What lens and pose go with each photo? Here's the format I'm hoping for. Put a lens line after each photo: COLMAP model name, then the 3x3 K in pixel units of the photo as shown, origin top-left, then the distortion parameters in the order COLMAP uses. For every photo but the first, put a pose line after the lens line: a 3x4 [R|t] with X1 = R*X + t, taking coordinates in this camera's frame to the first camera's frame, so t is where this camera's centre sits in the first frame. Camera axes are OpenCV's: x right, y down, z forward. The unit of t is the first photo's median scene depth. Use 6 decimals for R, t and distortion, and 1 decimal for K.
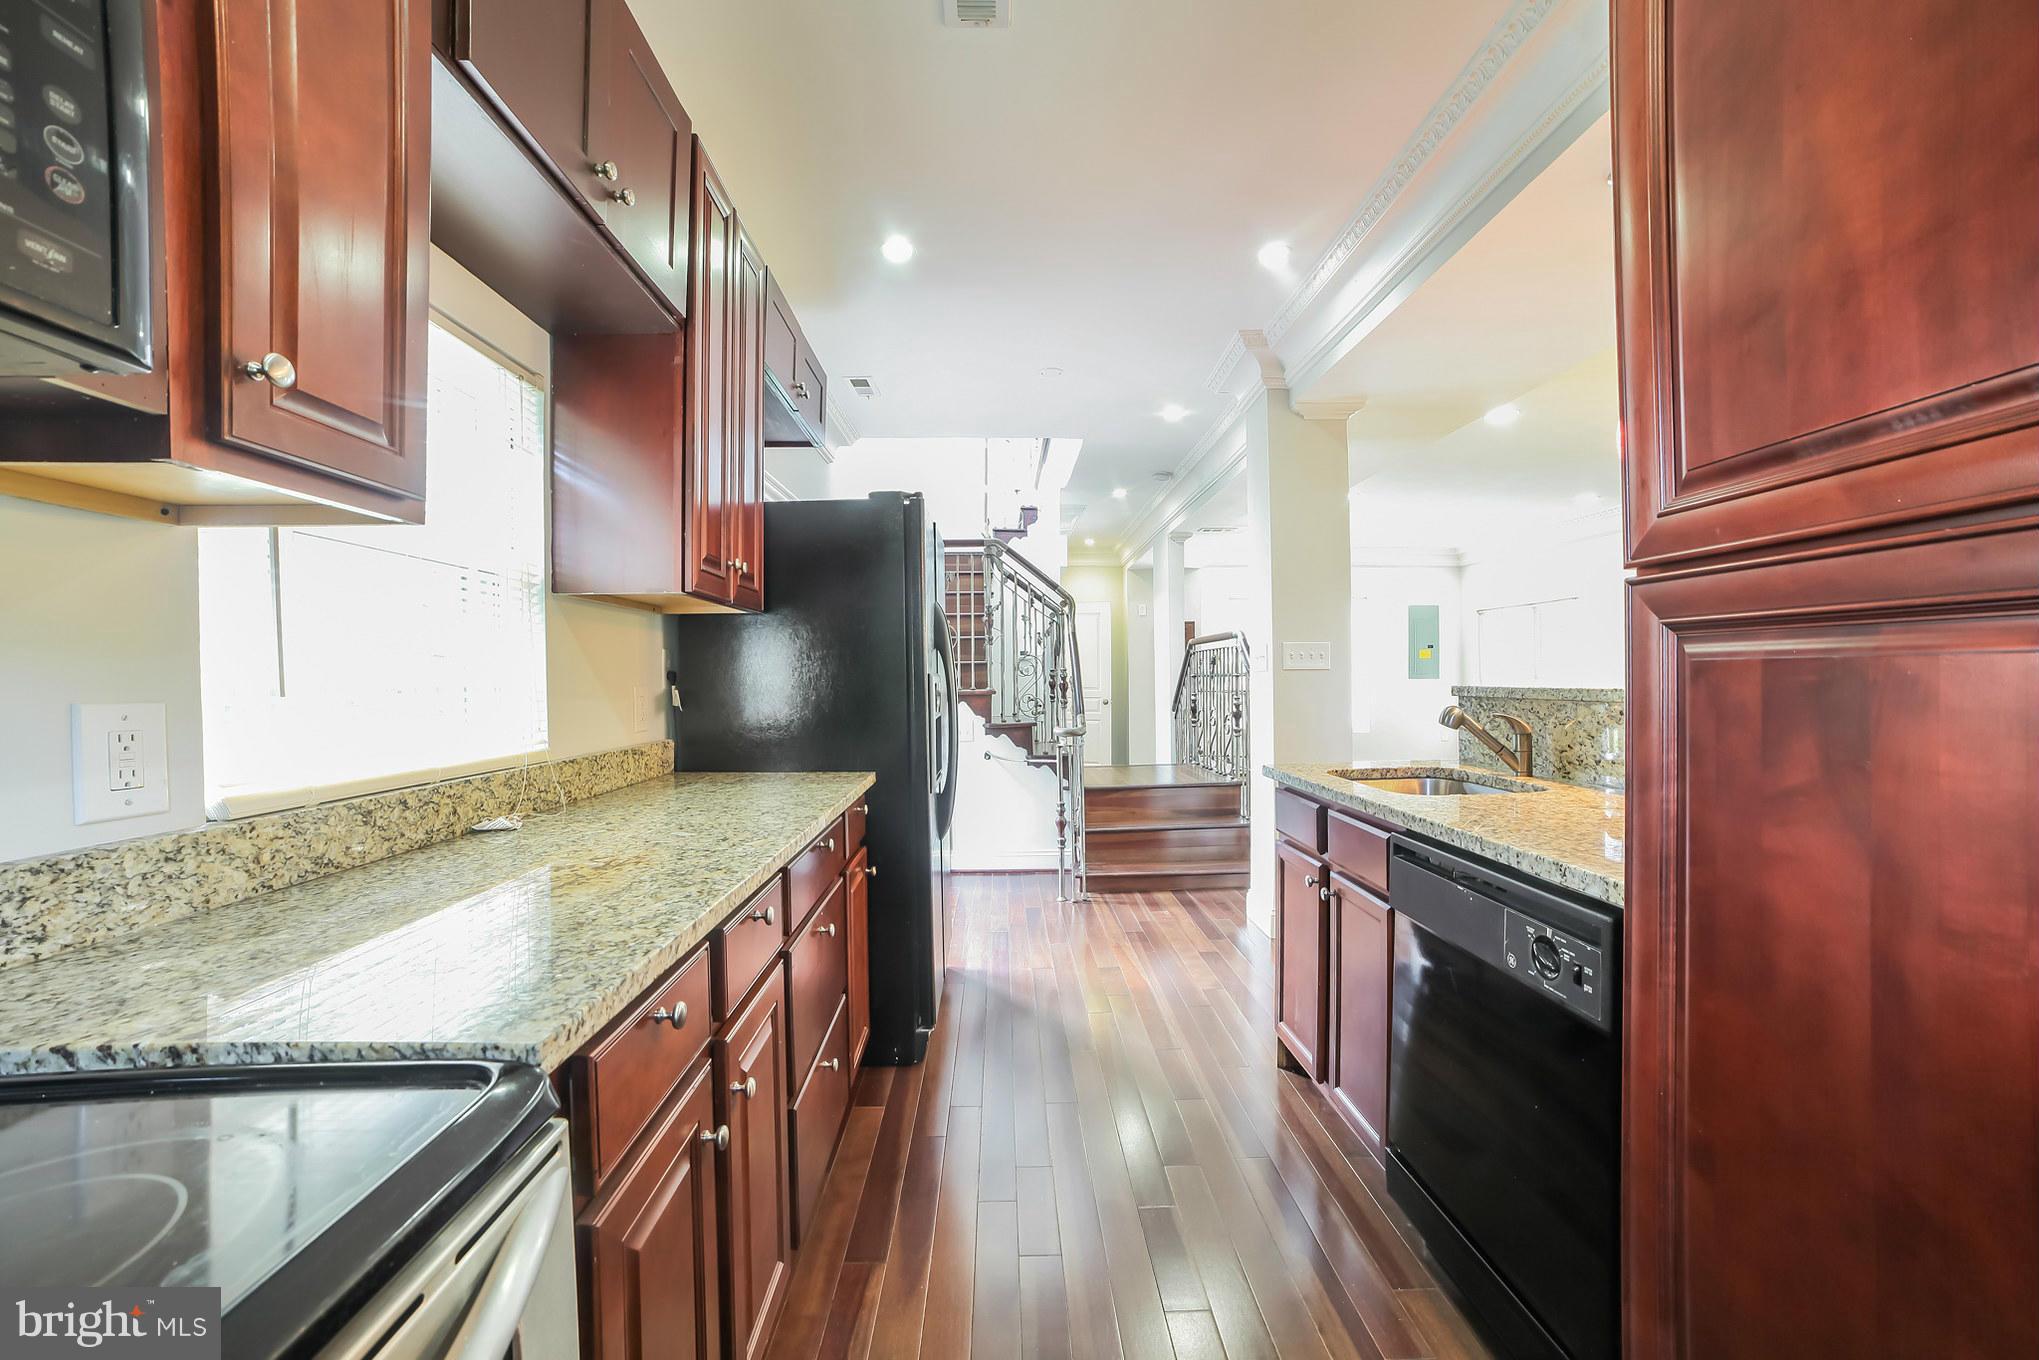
lens RADIAL K [[839.9, 0, 1019.5], [0, 839.9, 680.0], [0, 0, 1]] dist [-0.112302, 0.039864]
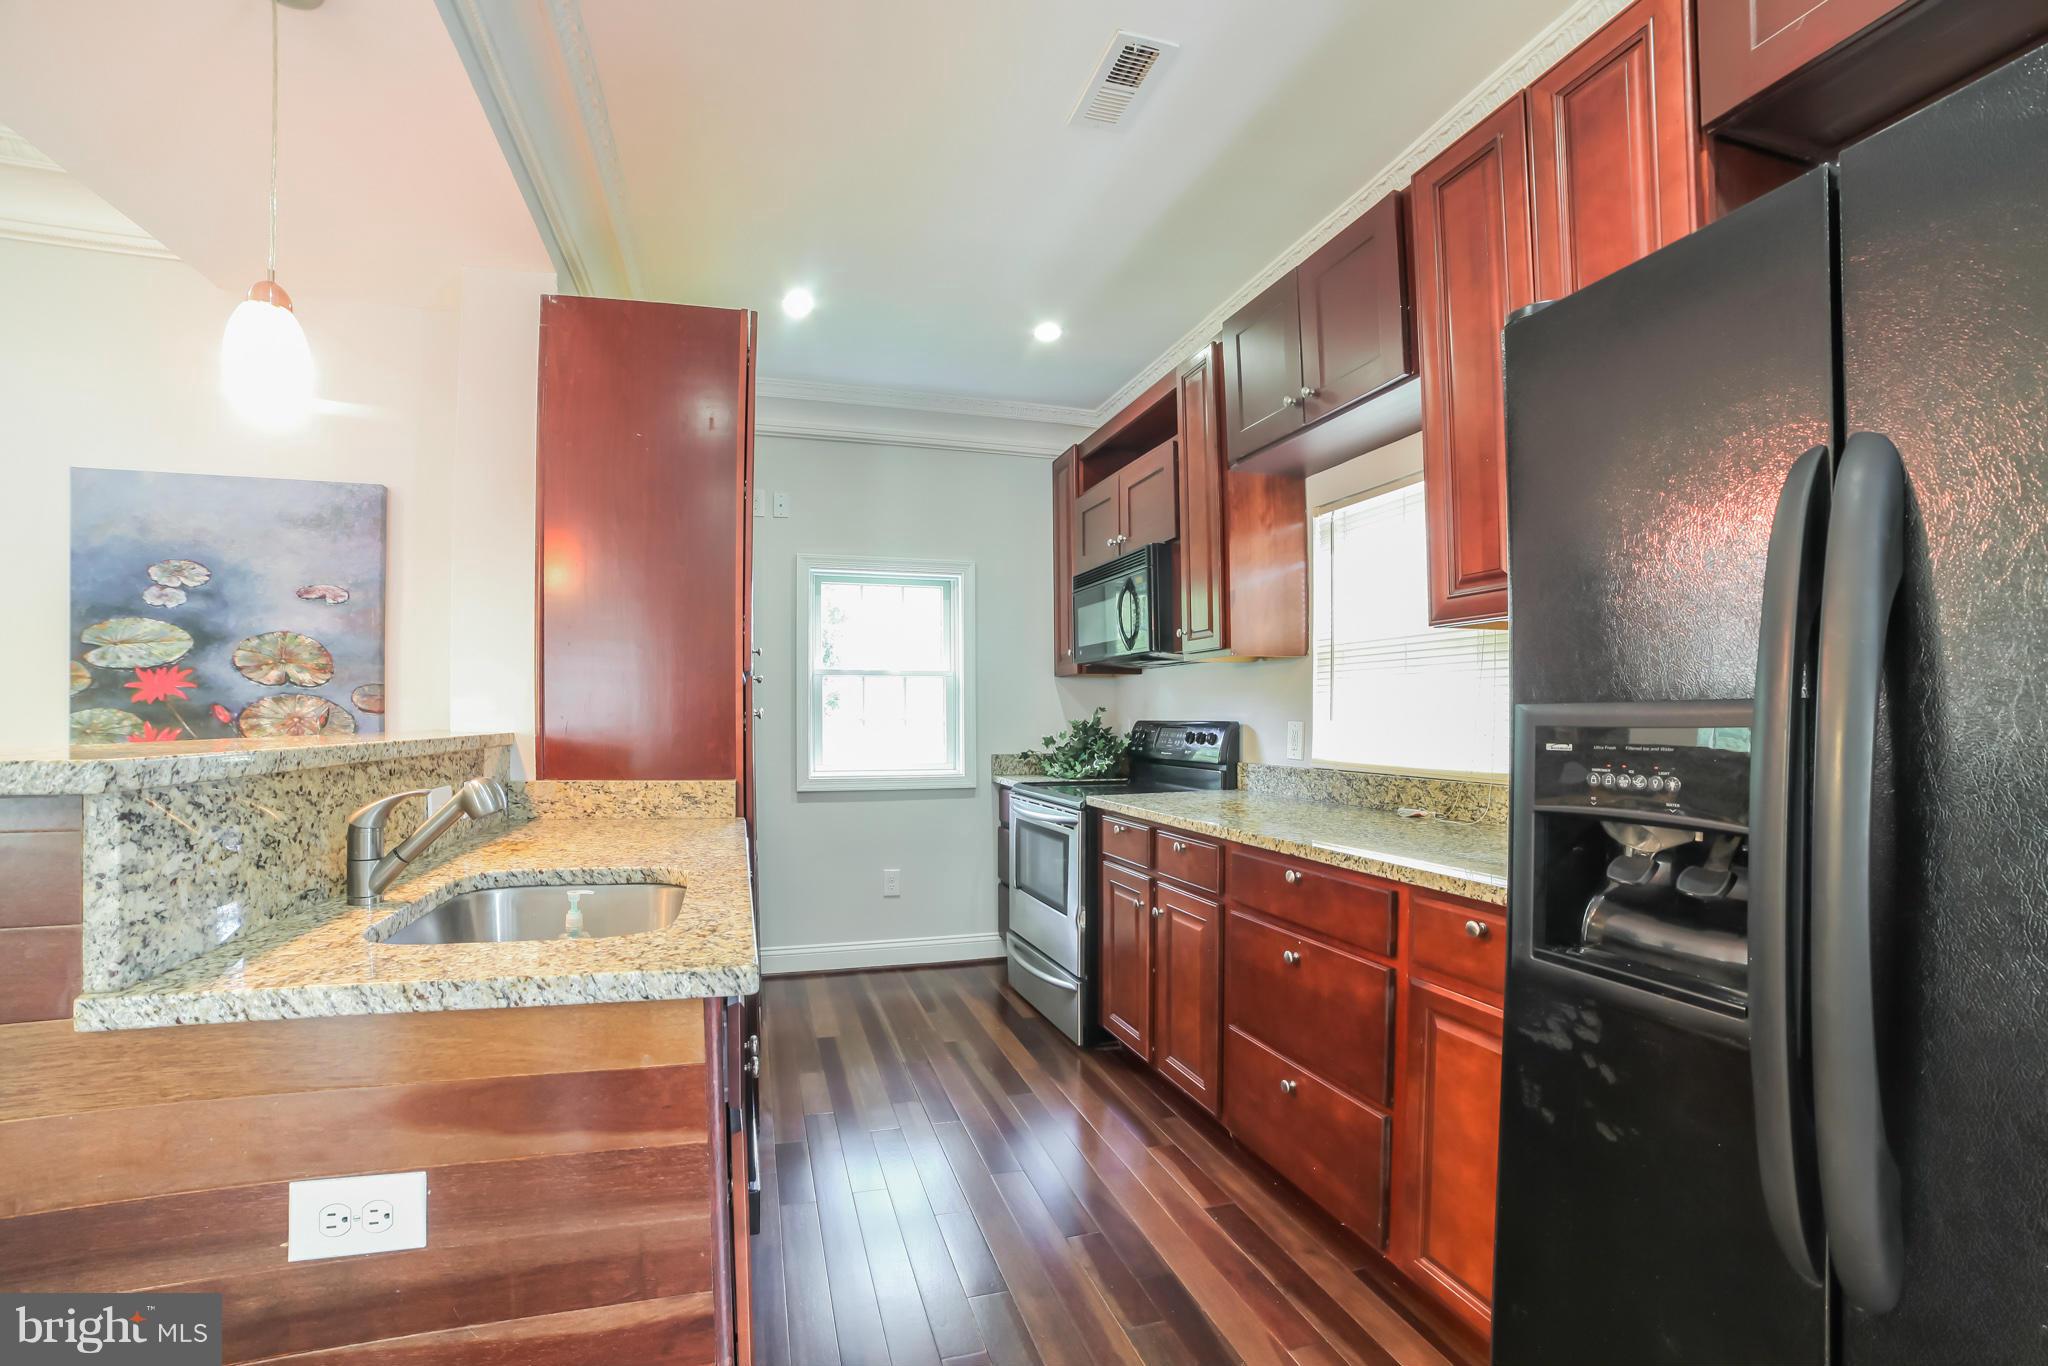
lens RADIAL K [[854.4, 0, 958.4], [0, 854.4, 692.1], [0, 0, 1]] dist [-0.112906, 0.056546]
pose [[-0.974415, 0.004708, -0.224706, 0.581678], [0.009858, 0.999714, -0.021803, -0.016825], [0.224539, -0.023460, -0.974183, 2.700160]]
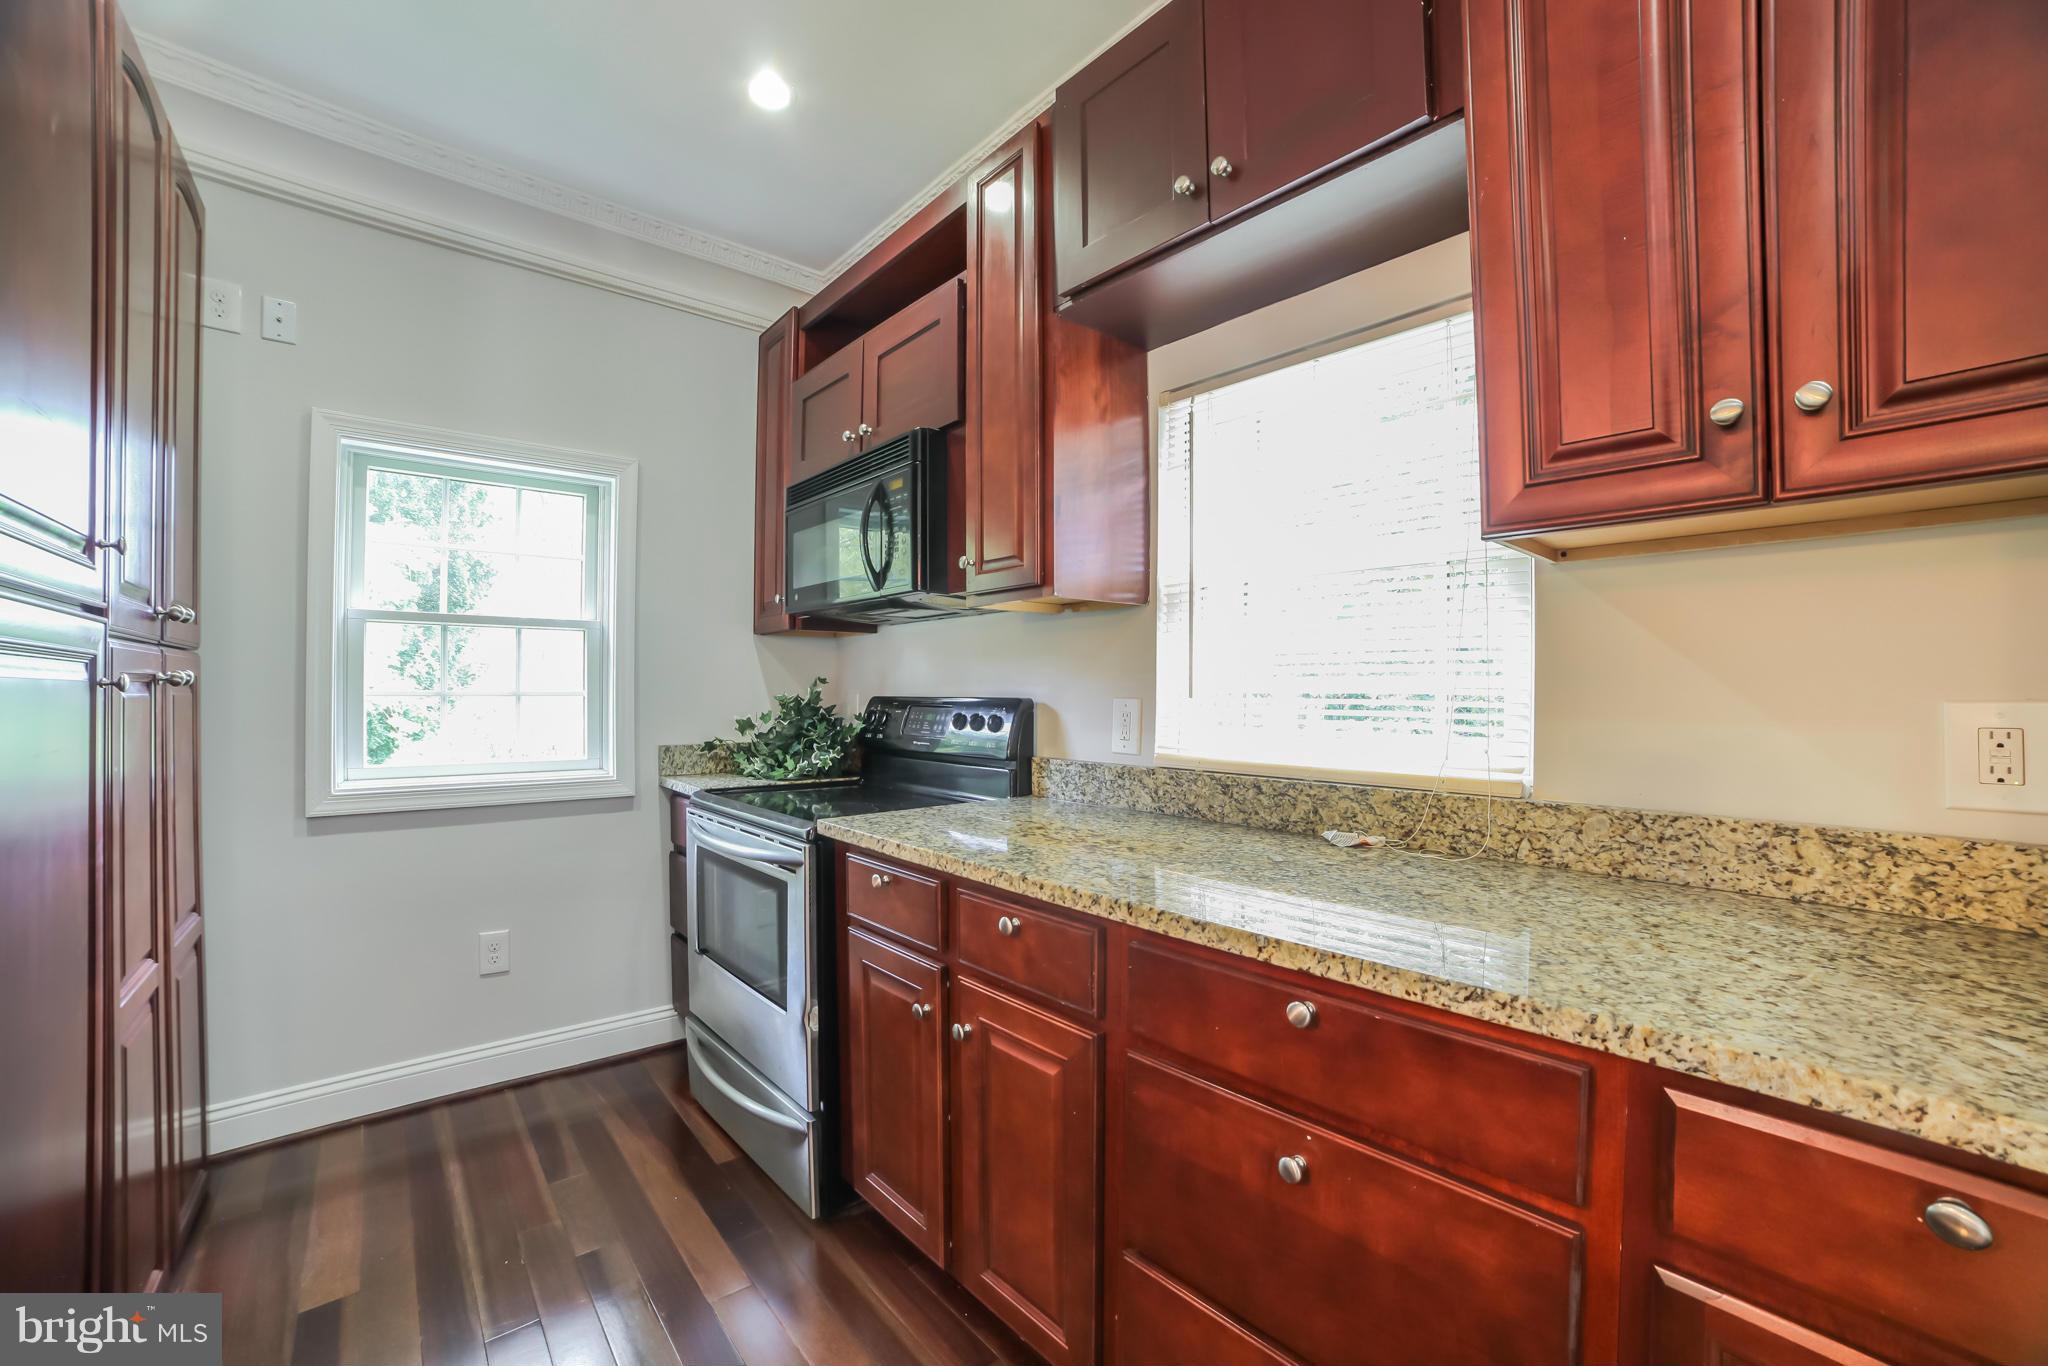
lens RADIAL K [[843.6, 0, 1024.0], [0, 843.6, 683.0], [0, 0, 1]] dist [-0.112302, 0.039864]
pose [[-0.783159, 0.001331, -0.621820, 0.316070], [0.002400, 0.999997, -0.000881, -0.006790], [0.621816, -0.002183, -0.783160, 1.810236]]
